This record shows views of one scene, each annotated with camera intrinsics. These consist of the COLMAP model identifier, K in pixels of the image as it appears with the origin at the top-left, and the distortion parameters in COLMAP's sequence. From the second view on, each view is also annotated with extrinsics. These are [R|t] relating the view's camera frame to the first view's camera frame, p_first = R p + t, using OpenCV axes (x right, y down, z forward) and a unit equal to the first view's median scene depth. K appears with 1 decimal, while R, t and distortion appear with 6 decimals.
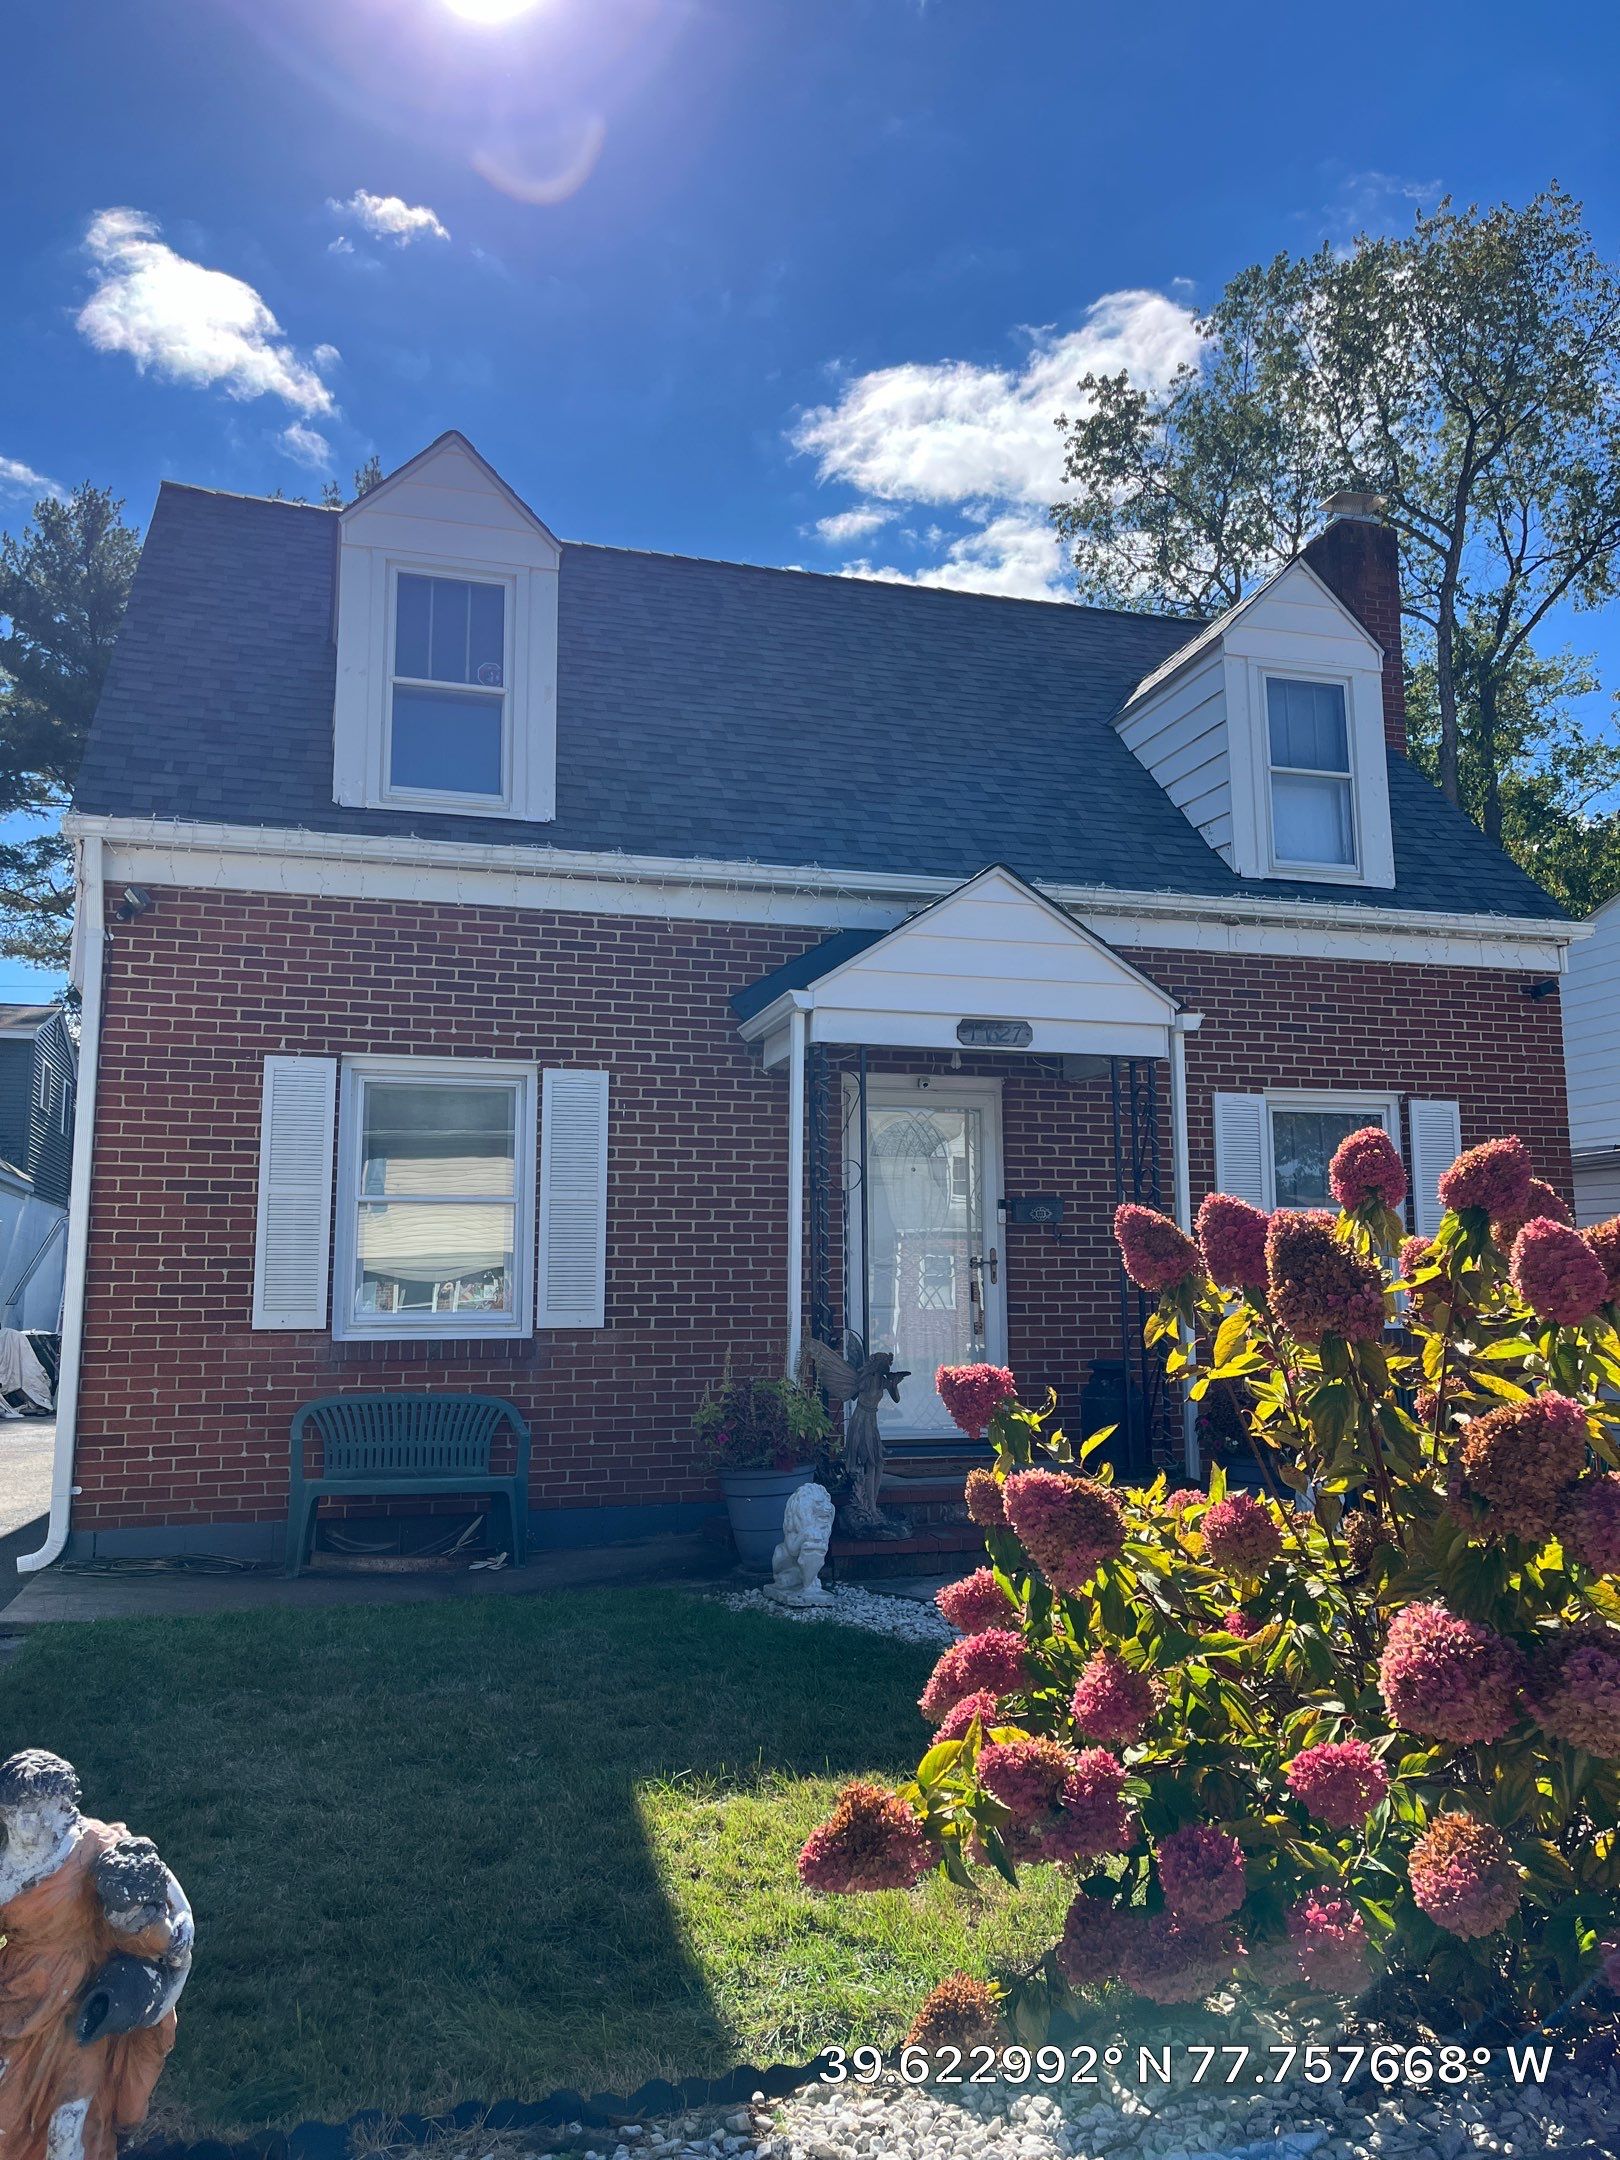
lens RADIAL K [[1606.0, 0, 813.4], [0, 1606.0, 1027.9], [0, 0, 1]] dist [0.082140, -0.115193]
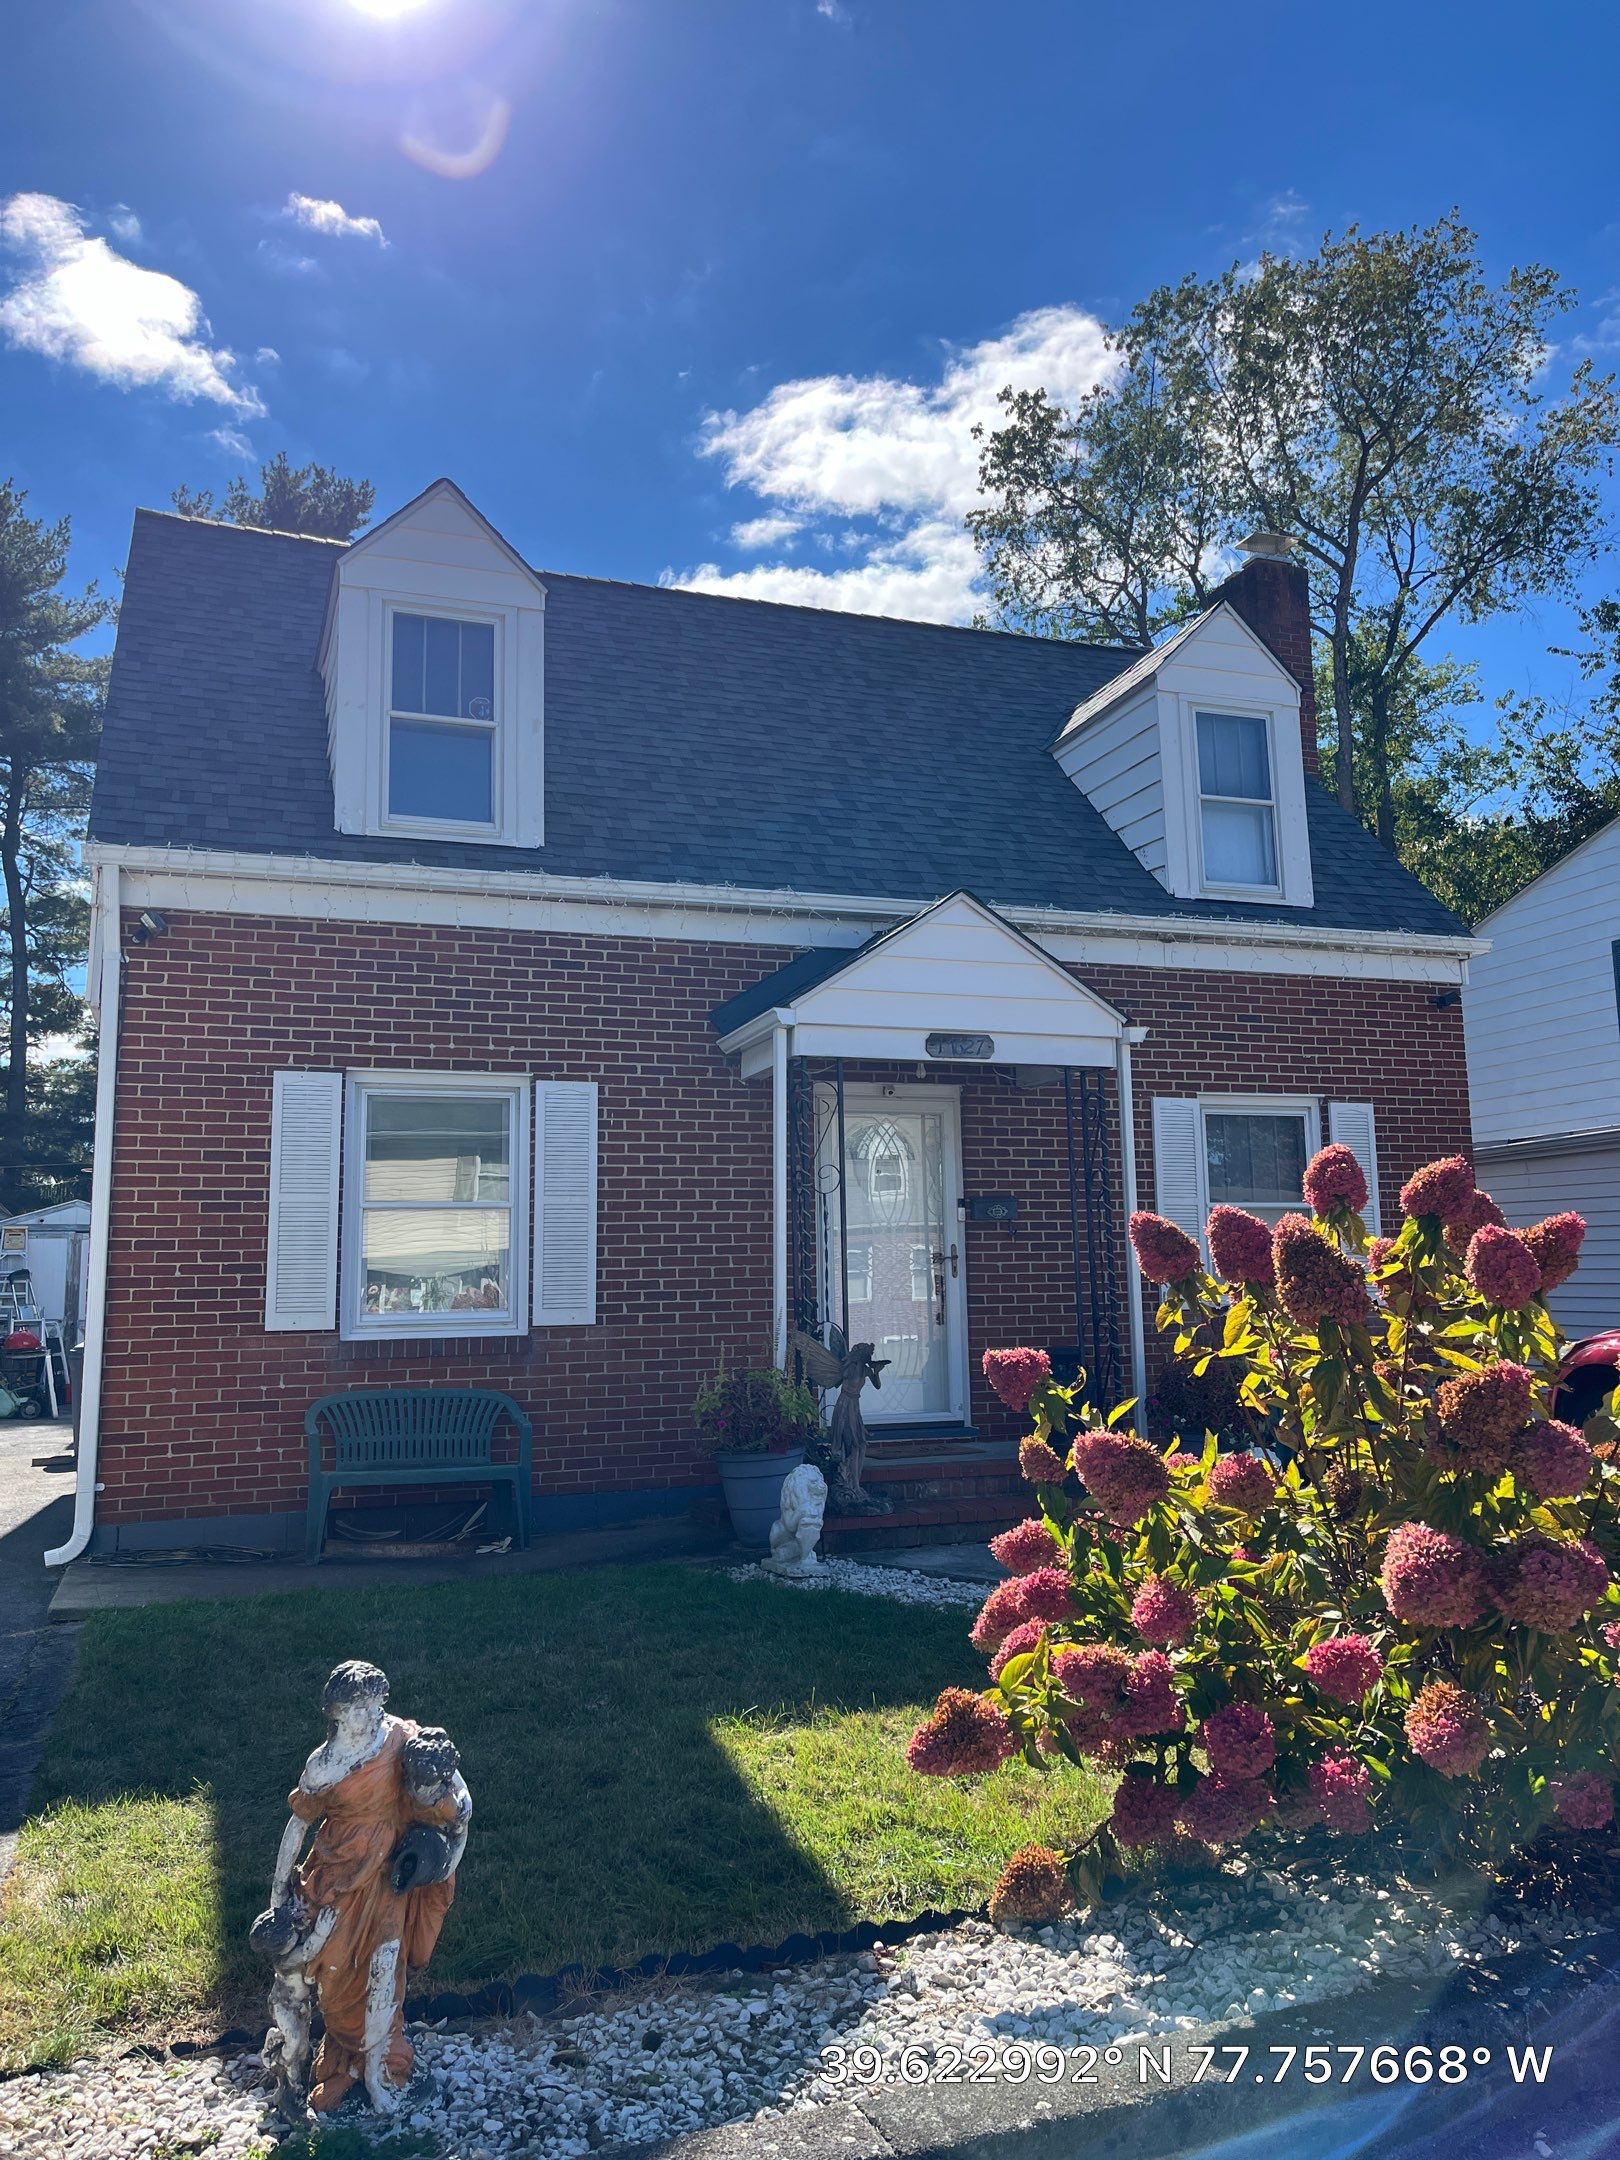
lens RADIAL K [[1623.4, 0, 809.8], [0, 1623.4, 999.9], [0, 0, 1]] dist [0.077377, -0.108424]
pose [[0.998072, -0.003040, 0.061993, -0.056664], [0.003722, 0.999934, -0.010889, -0.016533], [-0.061955, 0.011098, 0.998017, -0.087791]]
